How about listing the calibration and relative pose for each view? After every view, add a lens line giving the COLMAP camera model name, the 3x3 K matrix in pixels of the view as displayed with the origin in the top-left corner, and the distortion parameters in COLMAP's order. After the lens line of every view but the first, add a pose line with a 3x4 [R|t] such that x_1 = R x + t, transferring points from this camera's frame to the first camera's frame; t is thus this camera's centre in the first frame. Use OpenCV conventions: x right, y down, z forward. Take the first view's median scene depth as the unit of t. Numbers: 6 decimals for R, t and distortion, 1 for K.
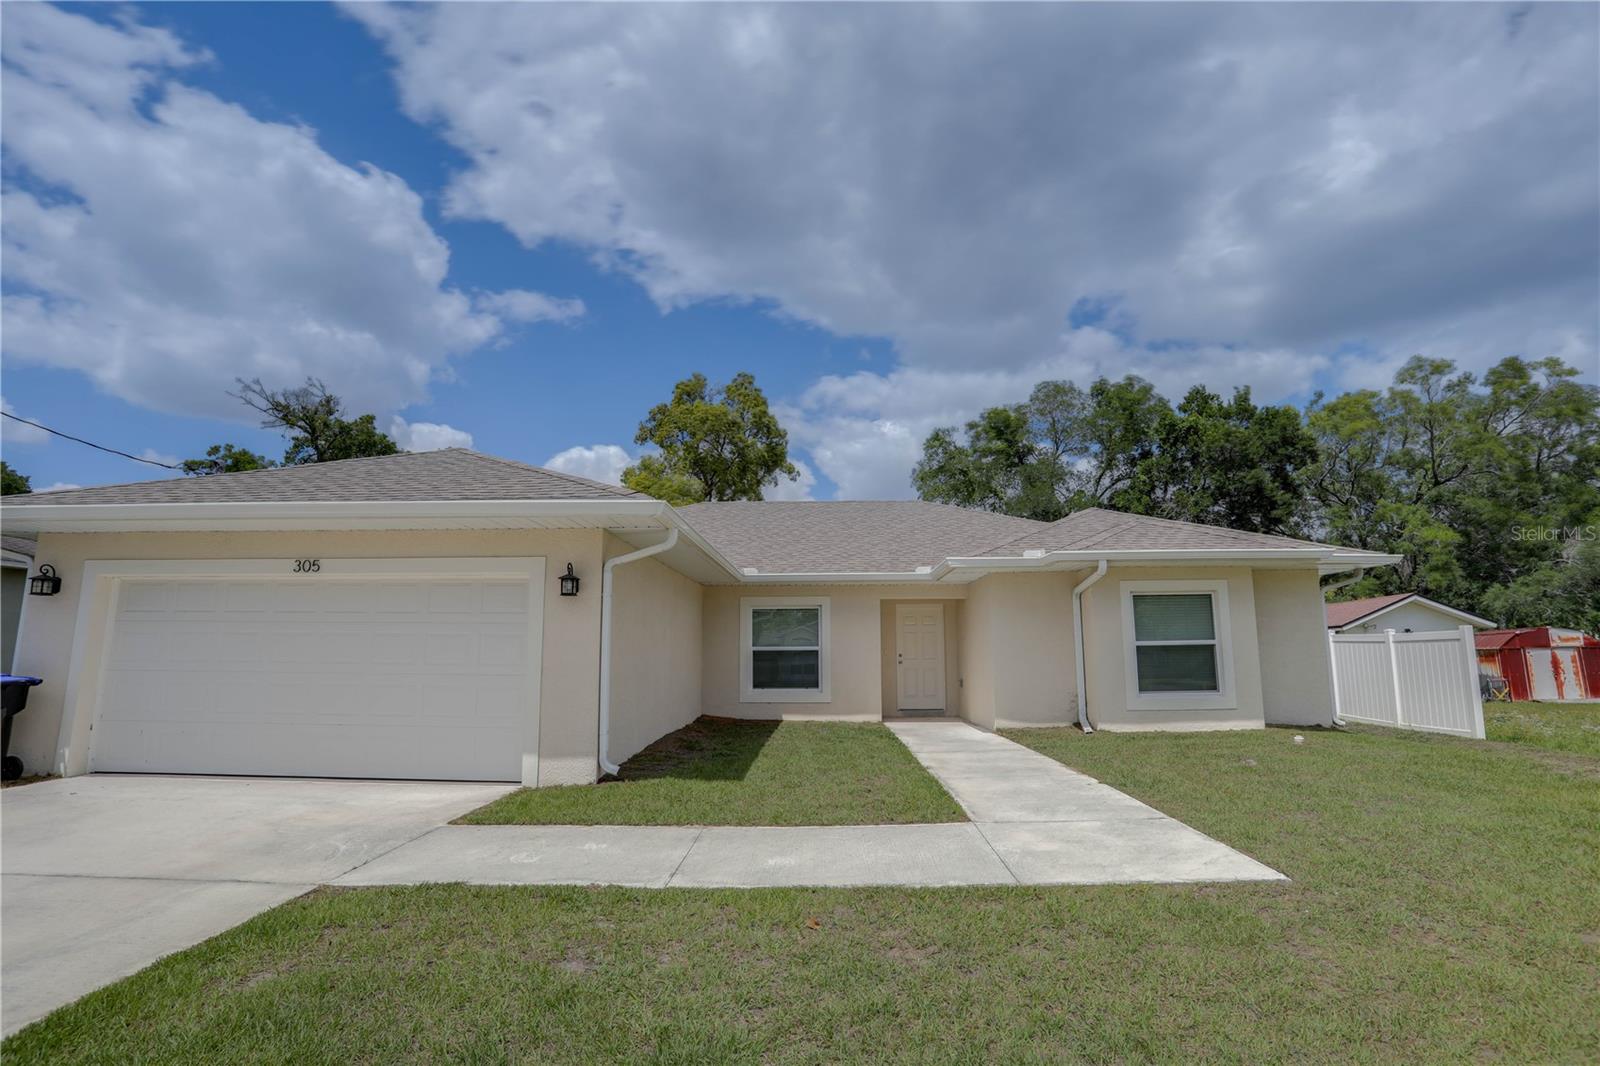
lens RADIAL K [[781.7, 0, 792.8], [0, 781.7, 532.9], [0, 0, 1]] dist [-0.073578, 0.032834]
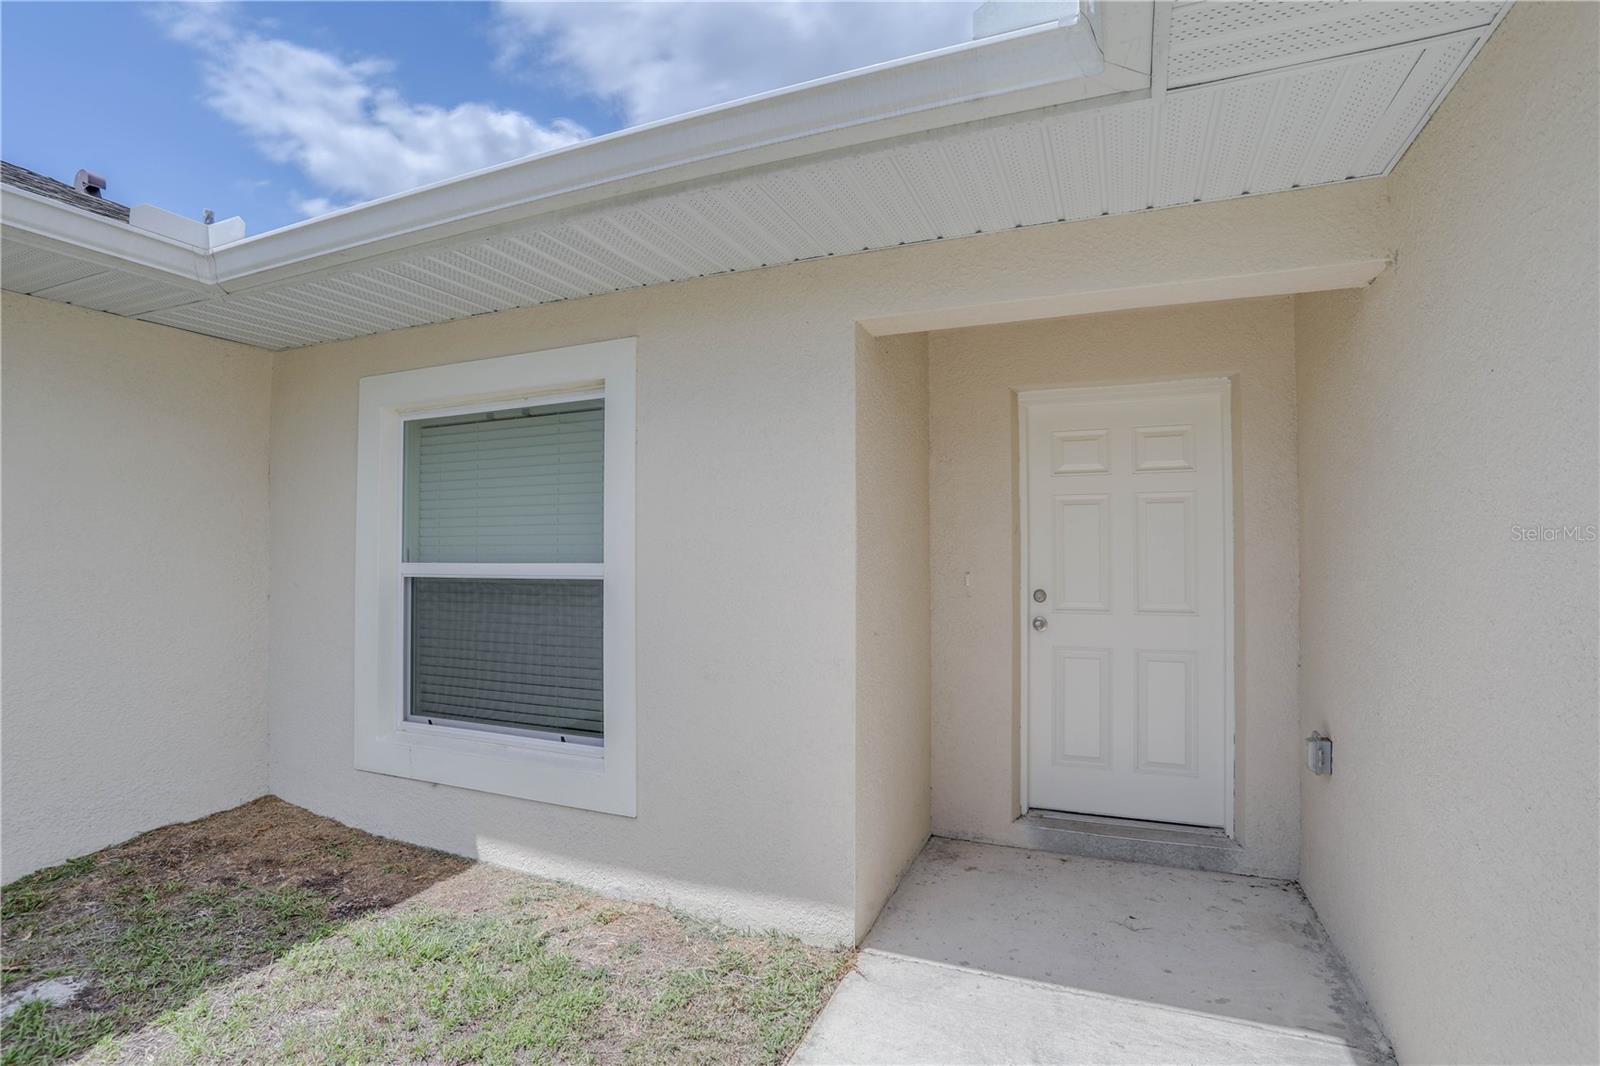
lens RADIAL K [[781.7, 0, 792.8], [0, 781.7, 532.9], [0, 0, 1]] dist [-0.073578, 0.032834]
pose [[0.935491, -0.006935, -0.353284, 0.070082], [0.052199, 0.991550, 0.118757, 0.047624], [0.349475, -0.129537, 0.927948, 0.342393]]
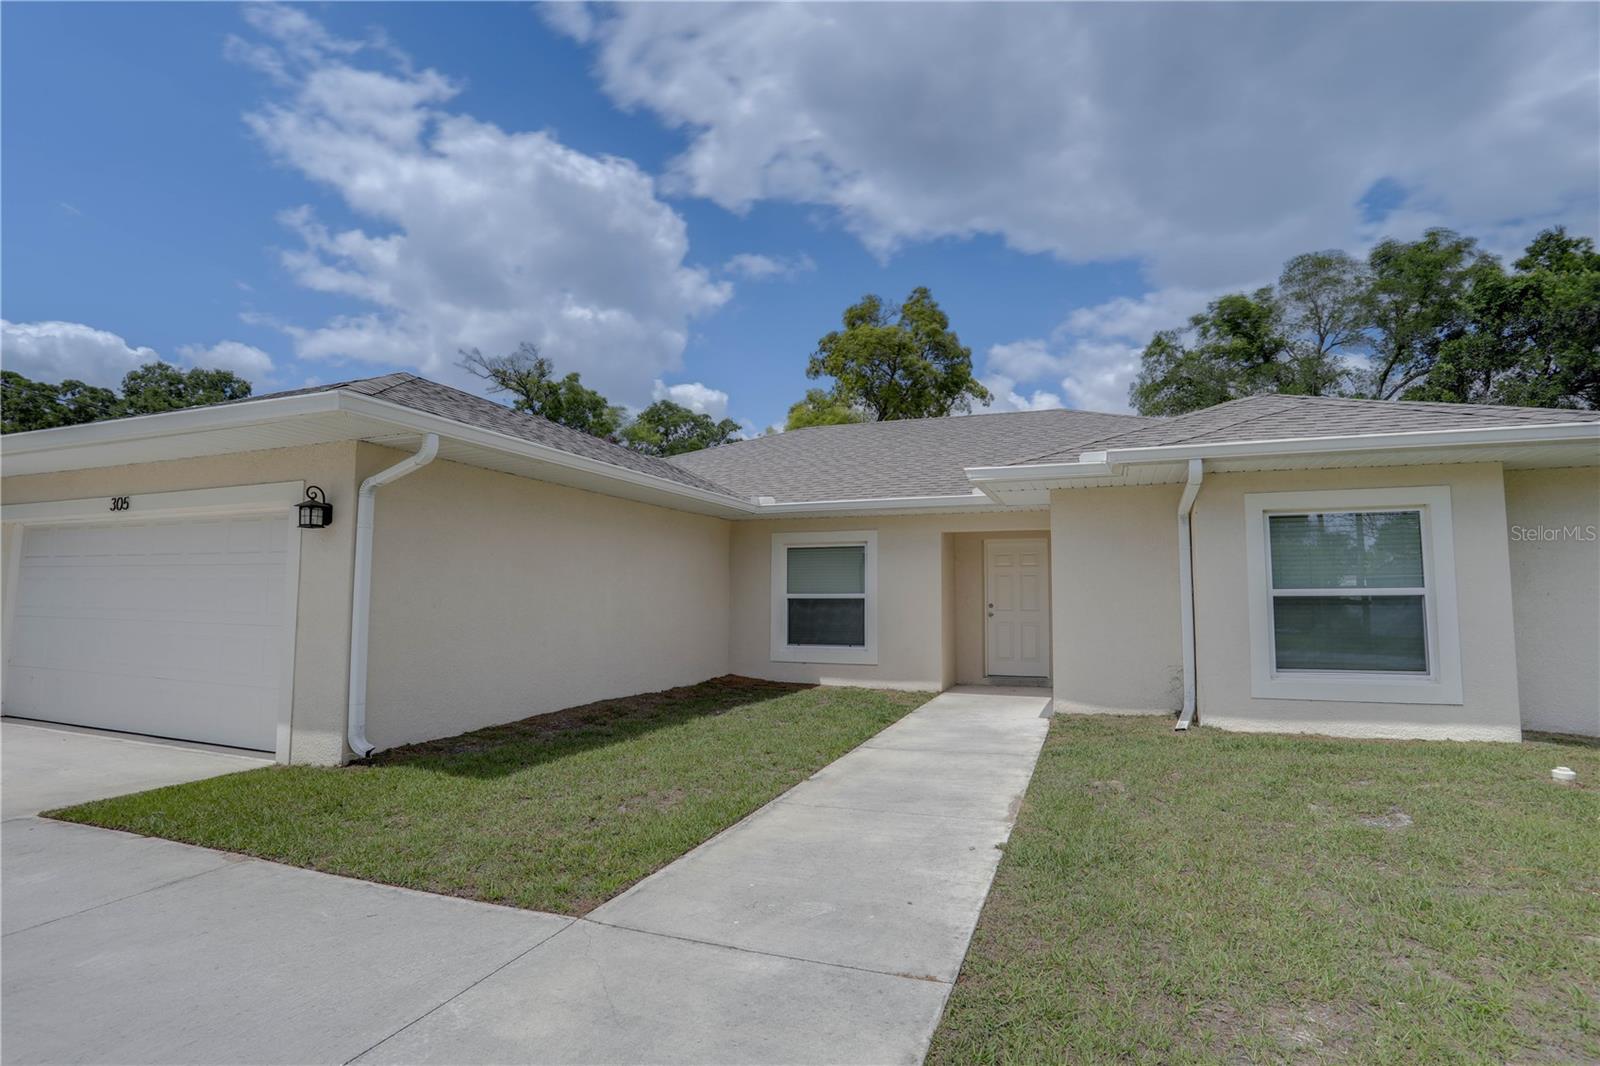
lens RADIAL K [[781.7, 0, 792.8], [0, 781.7, 532.9], [0, 0, 1]] dist [-0.073578, 0.032834]
pose [[0.941681, -0.020511, -0.335881, 0.098501], [0.043849, 0.997110, 0.062045, 0.013617], [0.333637, -0.073155, 0.939859, 0.099912]]
